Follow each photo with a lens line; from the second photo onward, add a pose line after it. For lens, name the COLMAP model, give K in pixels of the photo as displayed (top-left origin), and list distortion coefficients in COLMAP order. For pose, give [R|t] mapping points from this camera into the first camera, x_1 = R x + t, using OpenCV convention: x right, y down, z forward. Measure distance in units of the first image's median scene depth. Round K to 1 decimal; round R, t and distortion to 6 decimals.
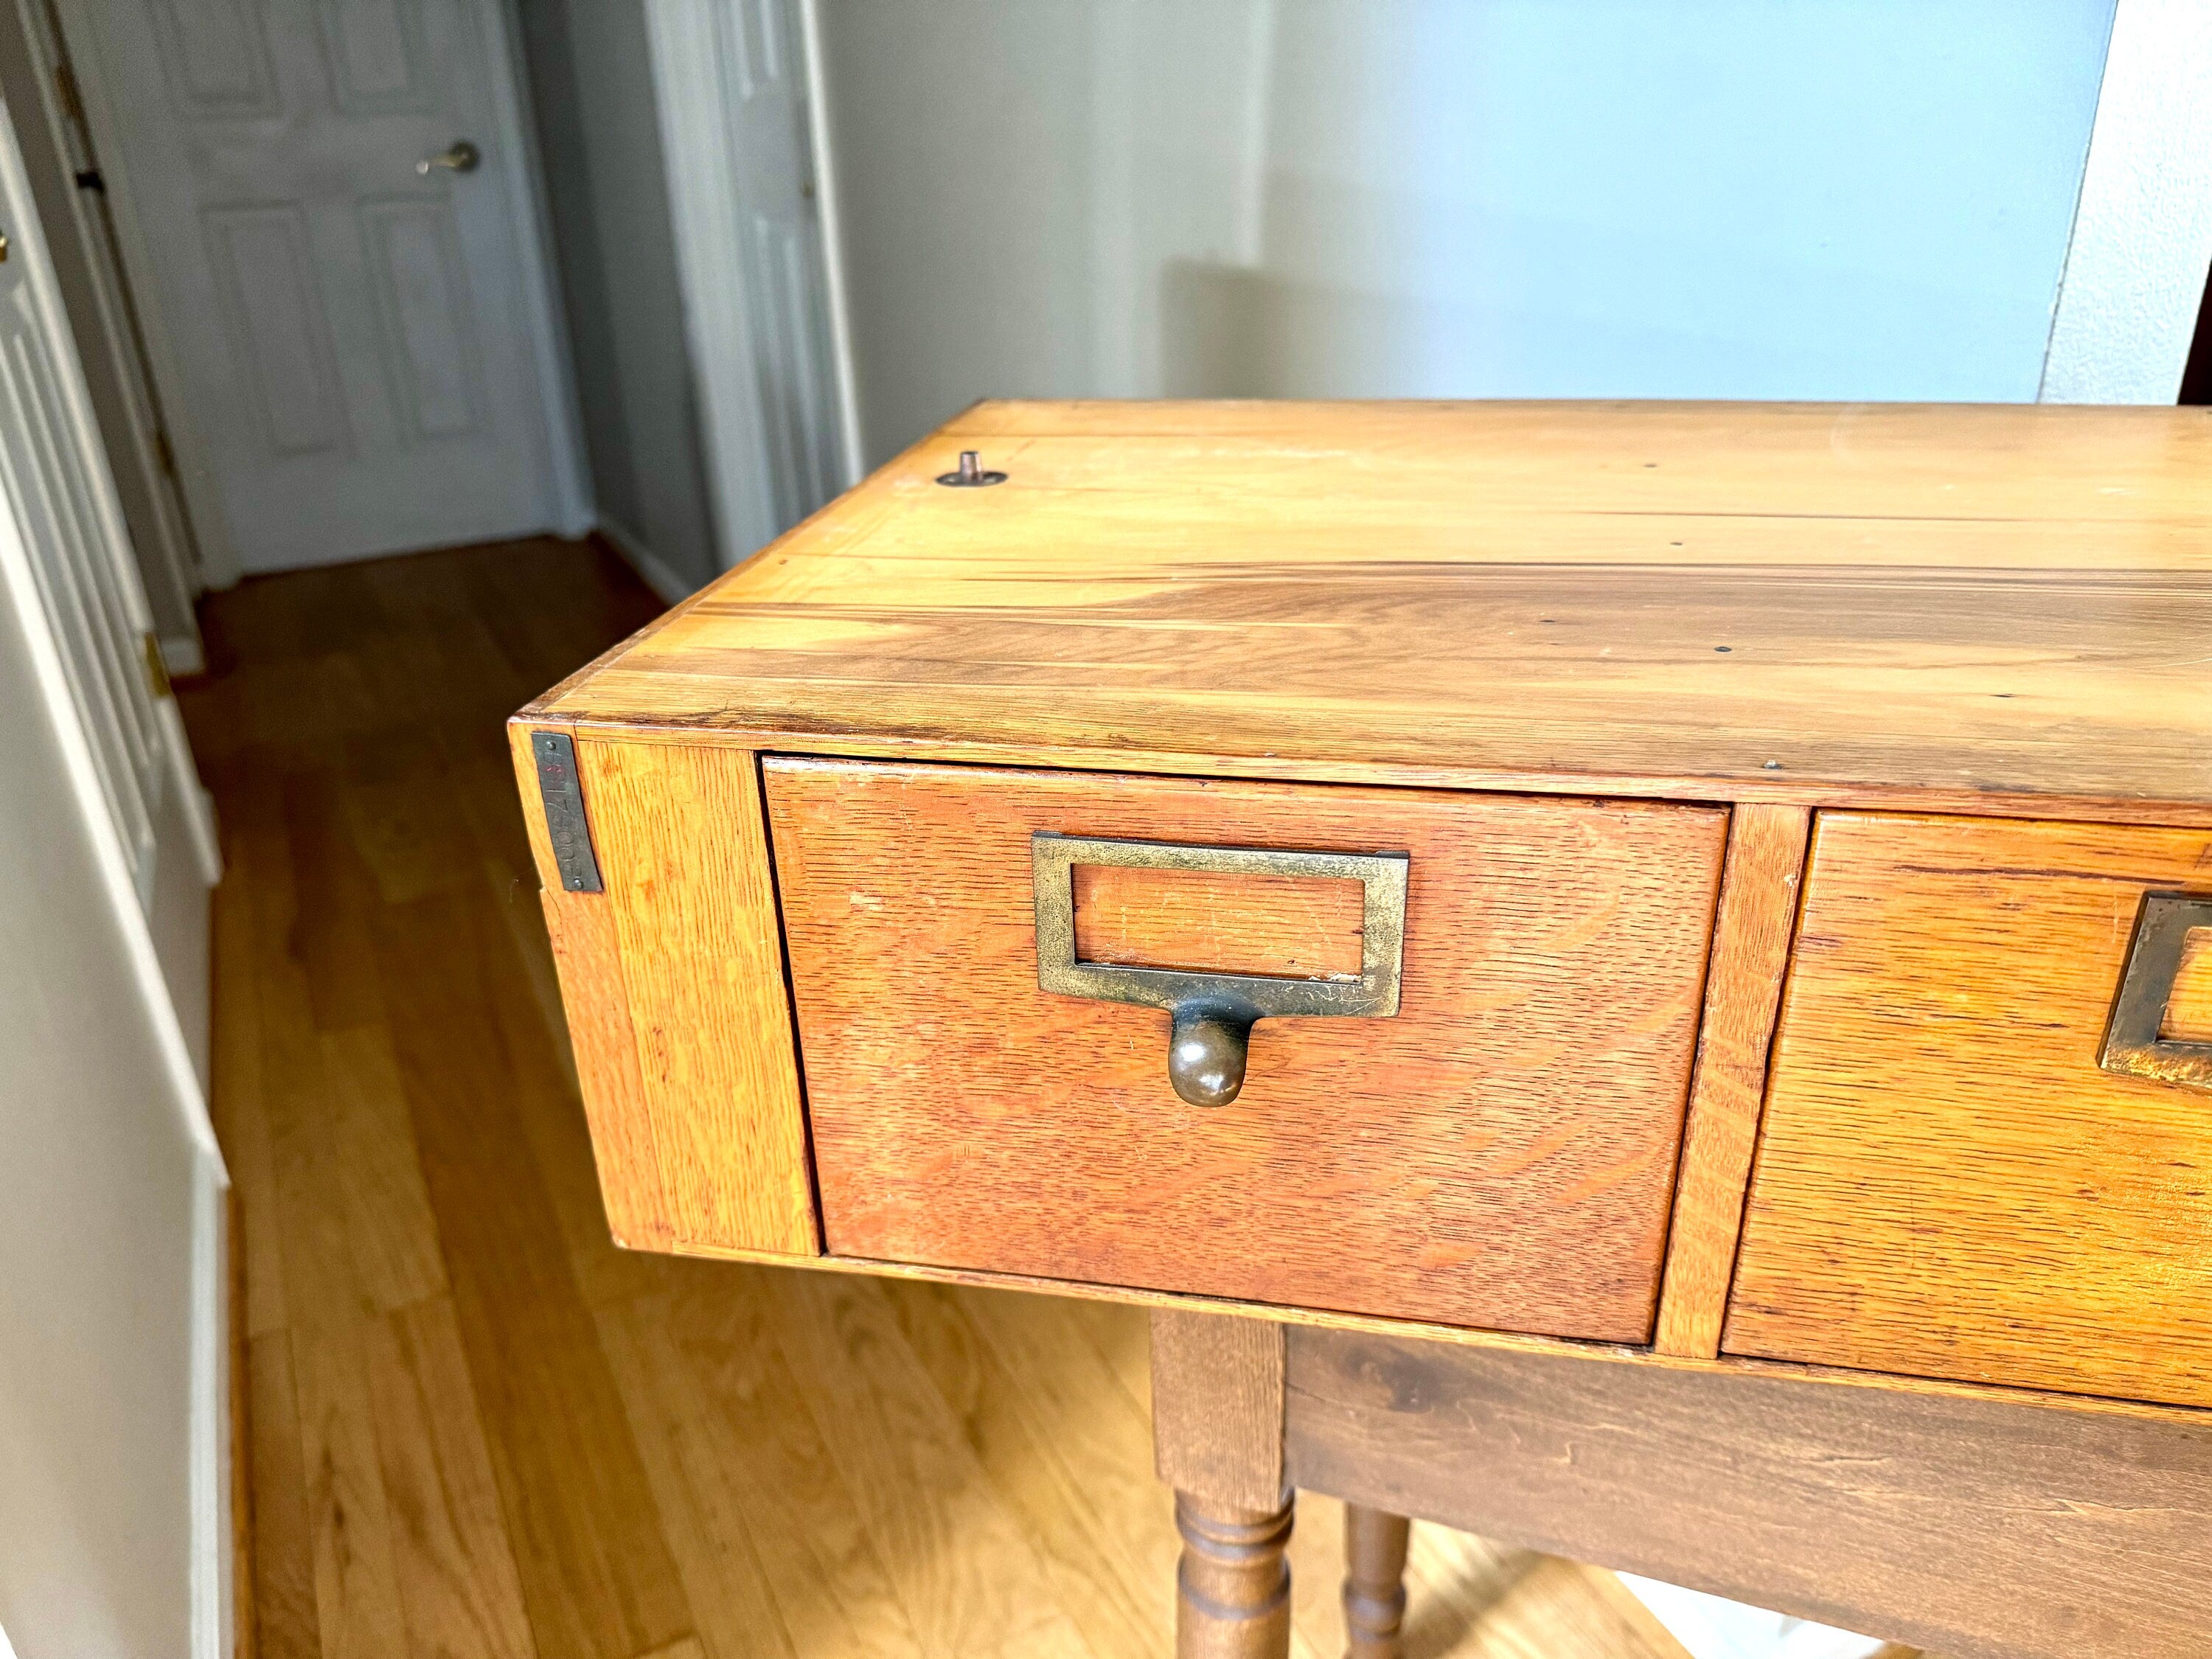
lens RADIAL K [[1587.4, 0, 1126.3], [0, 1587.4, 822.7], [0, 0, 1]] dist [0.051295, -0.086175]
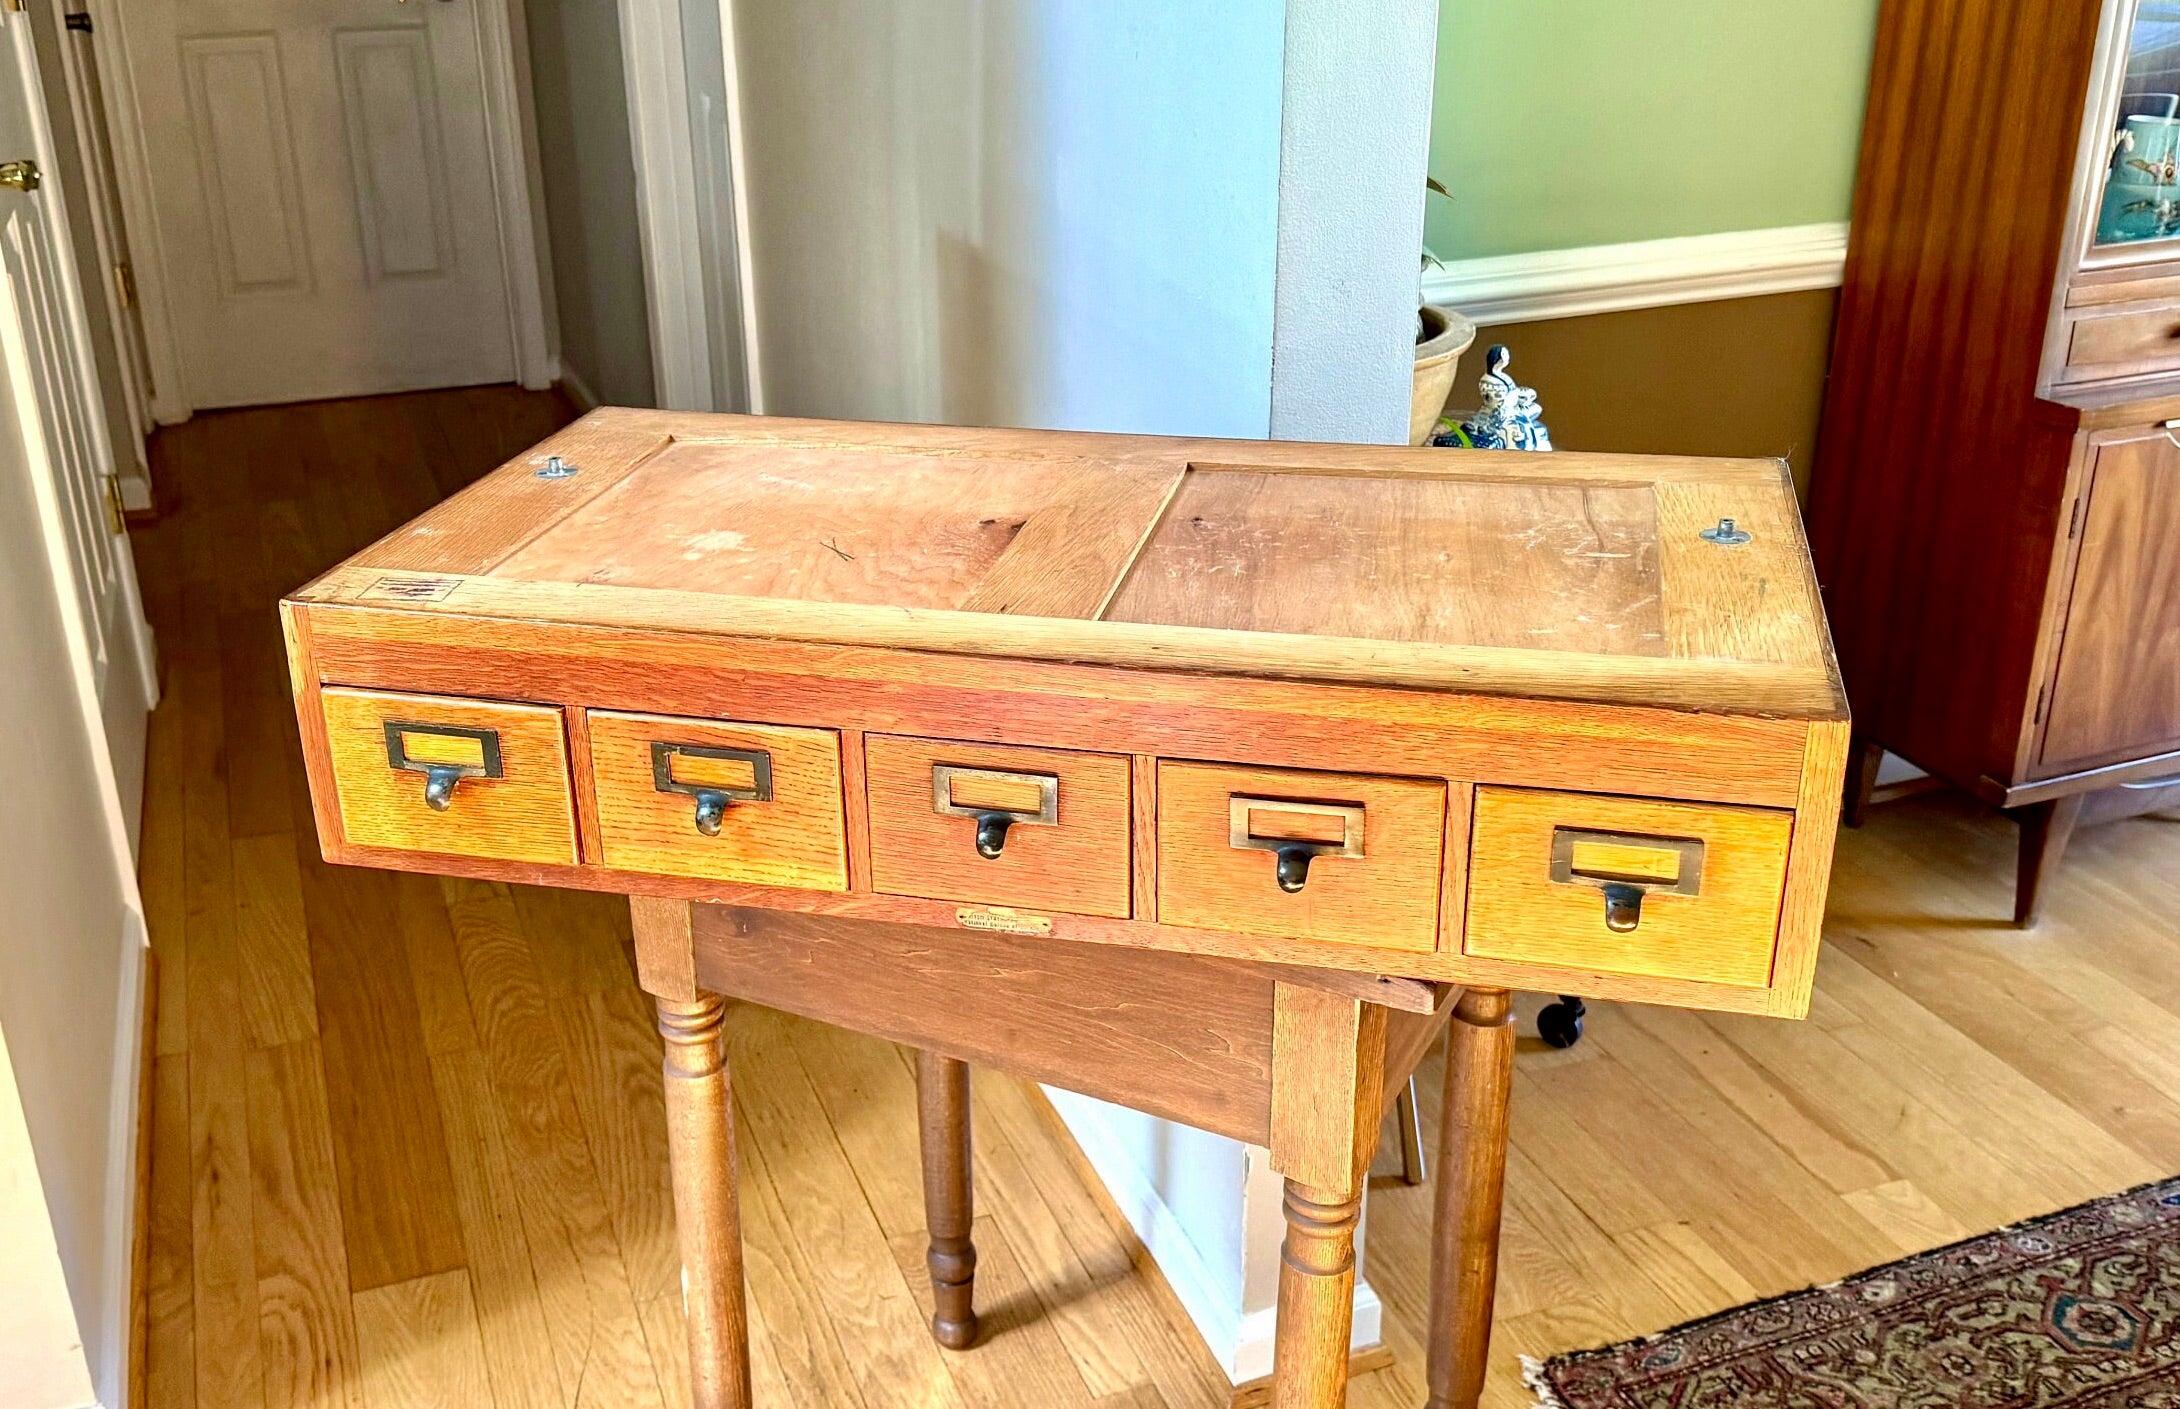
lens RADIAL K [[2129.0, 0, 1045.7], [0, 2129.0, 727.9], [0, 0, 1]] dist [0.173988, -0.305295]
pose [[0.990560, 0.064023, -0.121212, 1.007687], [-0.065832, 0.997770, -0.010968, 0.138935], [0.120240, 0.018844, 0.992566, -1.865625]]
